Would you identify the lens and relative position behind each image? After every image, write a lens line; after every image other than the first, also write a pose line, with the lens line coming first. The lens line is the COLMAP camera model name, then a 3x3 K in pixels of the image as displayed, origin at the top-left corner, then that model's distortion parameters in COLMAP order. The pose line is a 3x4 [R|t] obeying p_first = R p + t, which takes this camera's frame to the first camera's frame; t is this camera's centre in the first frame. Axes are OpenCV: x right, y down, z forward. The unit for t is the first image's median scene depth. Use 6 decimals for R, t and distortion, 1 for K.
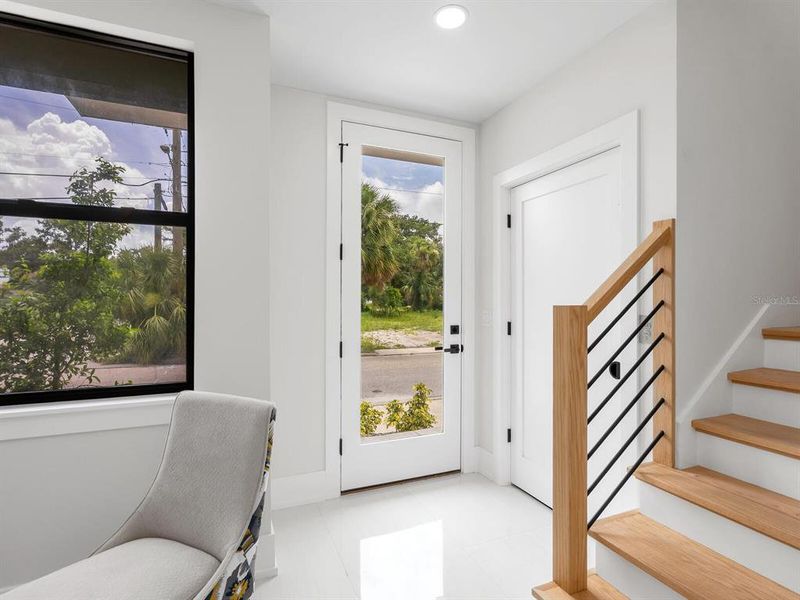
lens RADIAL K [[413.4, 0, 400.0], [0, 413.4, 300.0], [0, 0, 1]] dist [-0.003339, -0.000944]
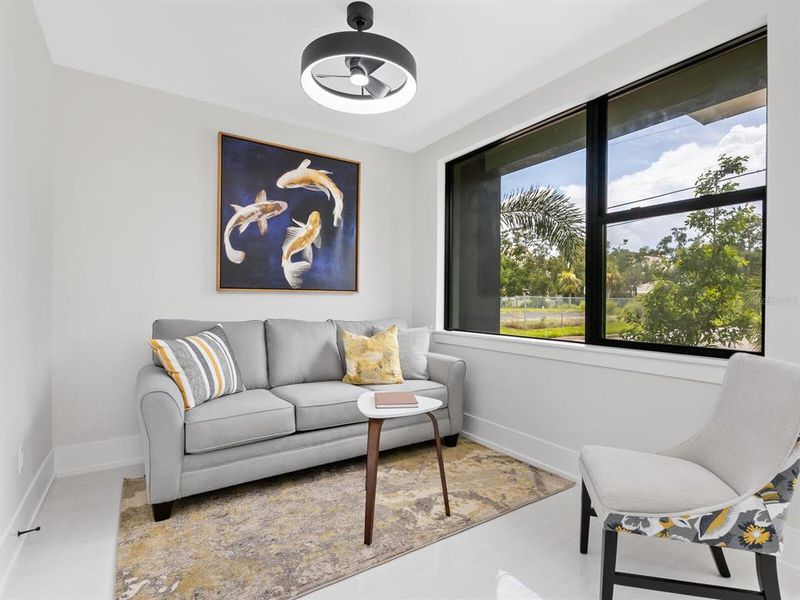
lens RADIAL K [[413.4, 0, 400.0], [0, 413.4, 300.0], [0, 0, 1]] dist [-0.003339, -0.000944]
pose [[0.177584, -0.004916, -0.984093, 0.266125], [-0.006323, 0.999961, -0.006136, 0.068035], [0.984085, 0.007312, 0.177546, -0.044239]]
